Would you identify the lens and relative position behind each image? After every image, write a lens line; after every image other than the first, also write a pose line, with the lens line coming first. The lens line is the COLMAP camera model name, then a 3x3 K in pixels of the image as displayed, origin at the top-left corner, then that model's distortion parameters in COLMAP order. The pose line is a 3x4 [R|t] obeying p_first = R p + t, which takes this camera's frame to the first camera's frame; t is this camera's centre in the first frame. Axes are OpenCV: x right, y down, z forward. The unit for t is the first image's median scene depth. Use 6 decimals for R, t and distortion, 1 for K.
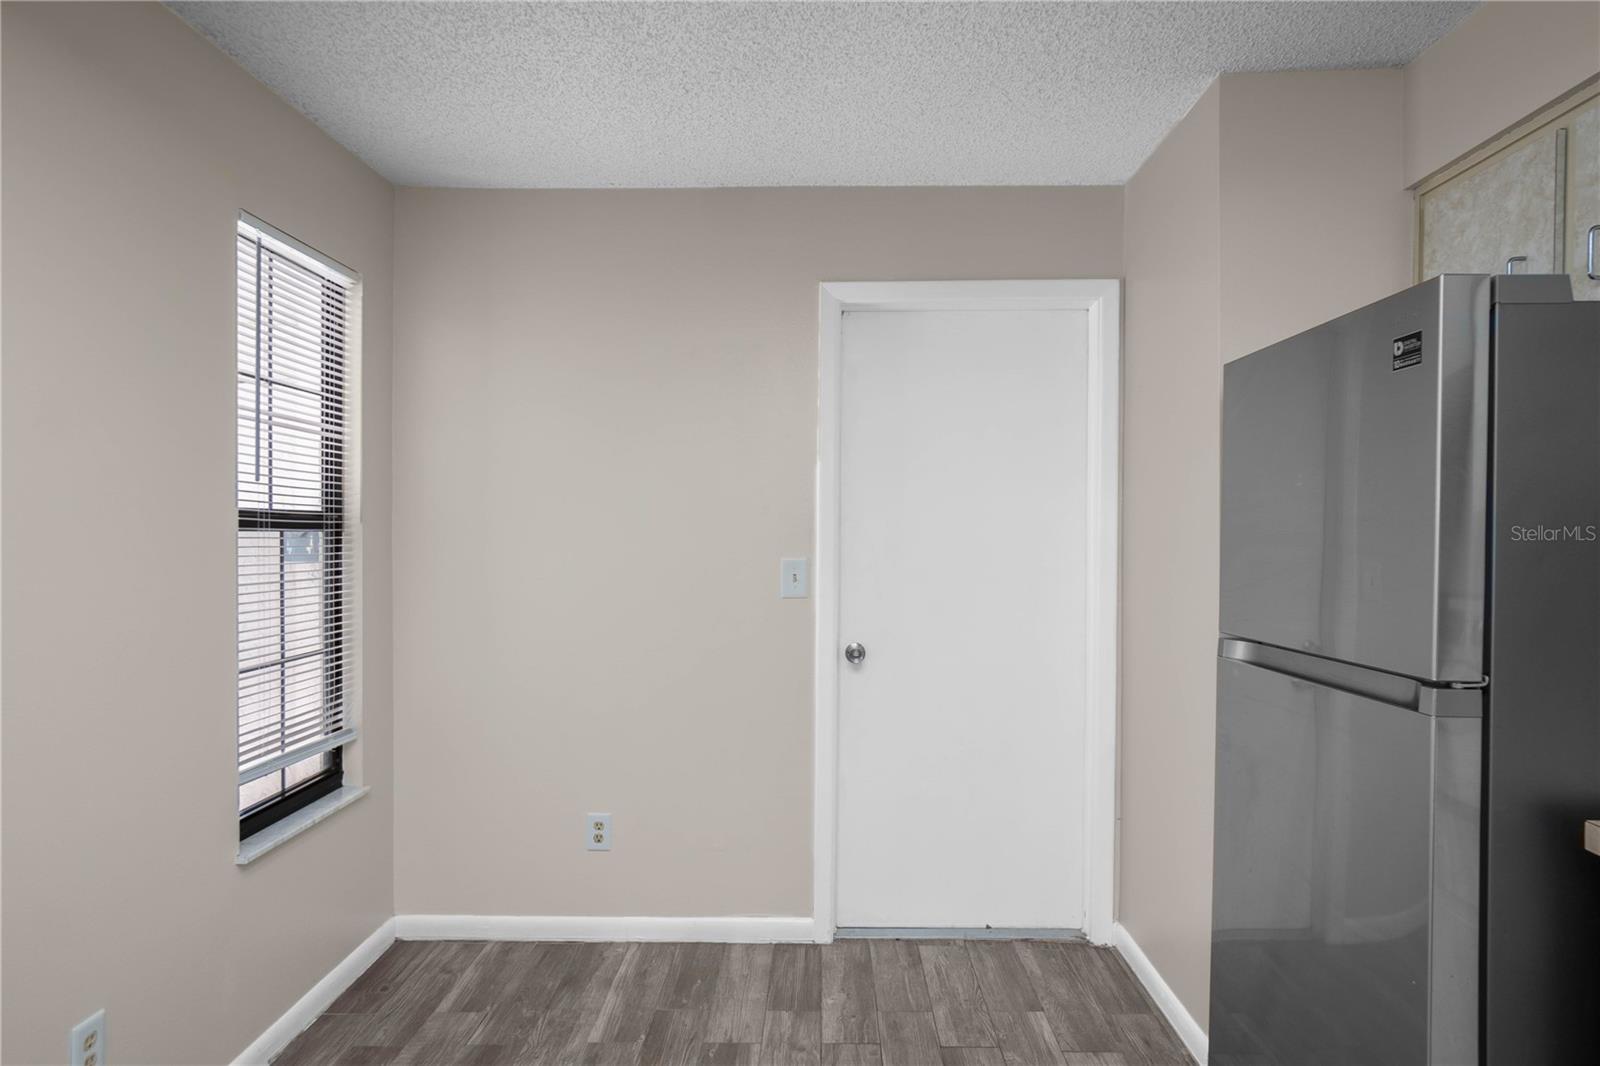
lens RADIAL K [[934.7, 0, 805.9], [0, 934.7, 535.4], [0, 0, 1]] dist [-0.000487, 0.000823]
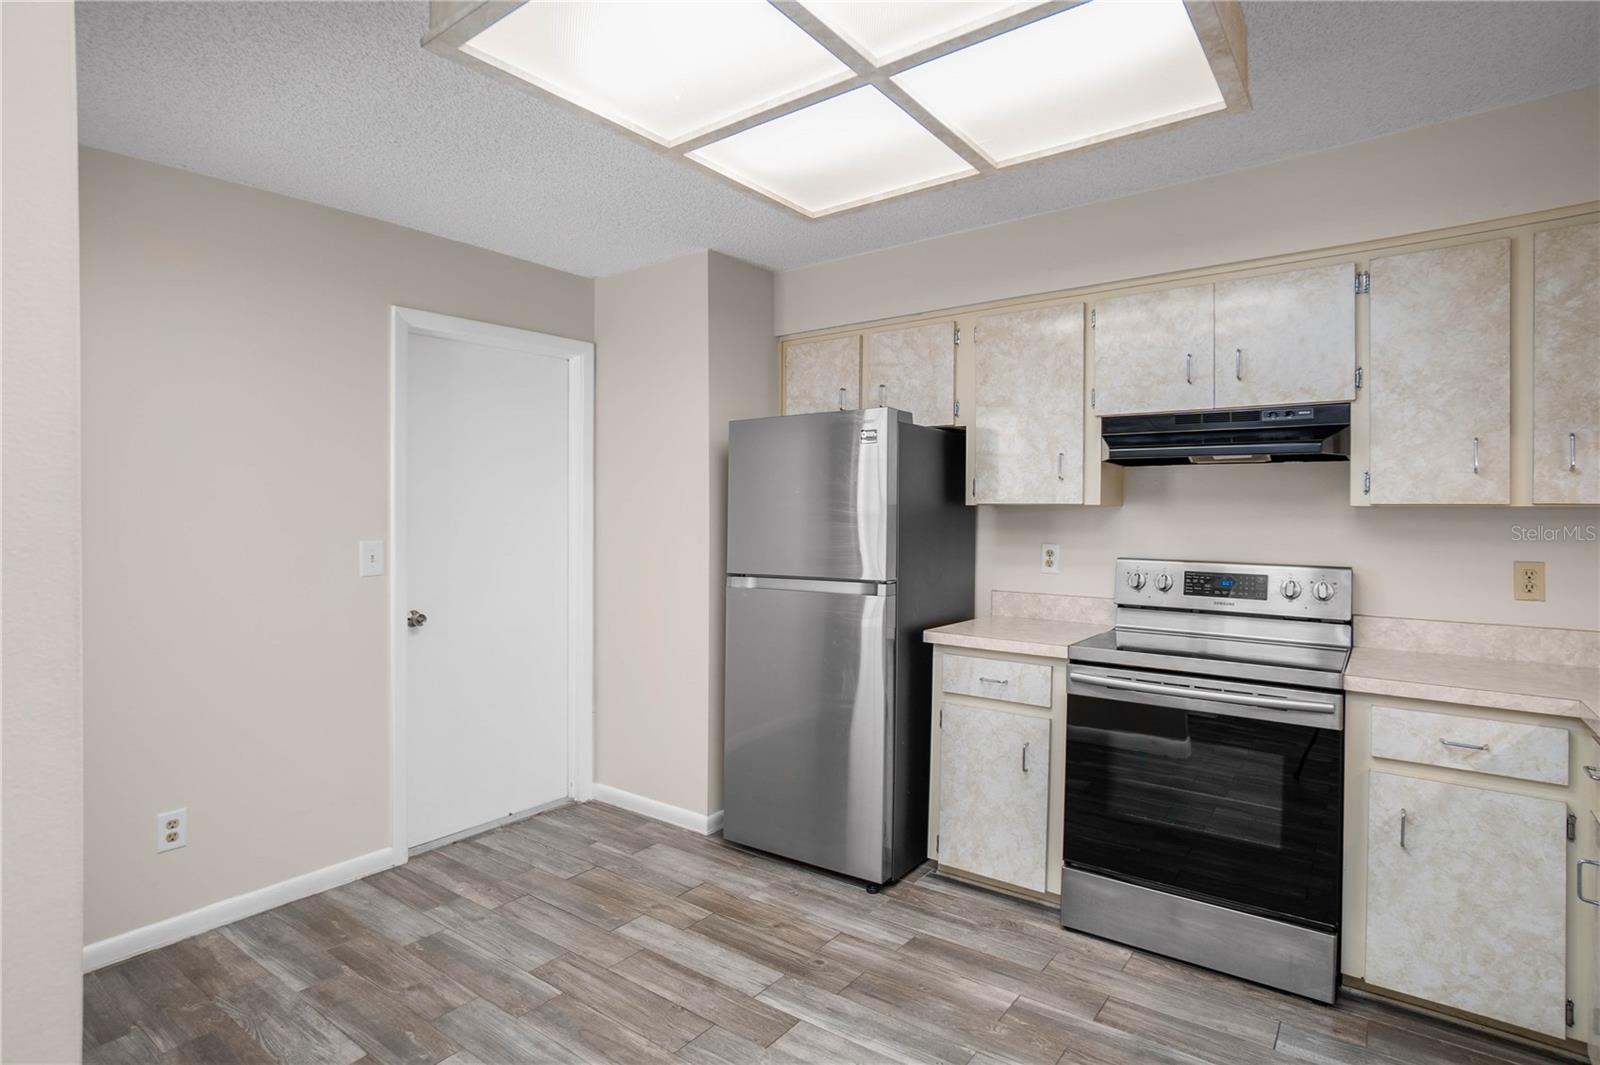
lens RADIAL K [[815.9, 0, 800.6], [0, 815.9, 526.3], [0, 0, 1]] dist [-0.020224, 0.004371]
pose [[0.592748, -0.014590, 0.805256, -0.544389], [0.002492, 0.999864, 0.016281, -0.010167], [-0.805384, -0.007644, 0.592704, -0.017459]]
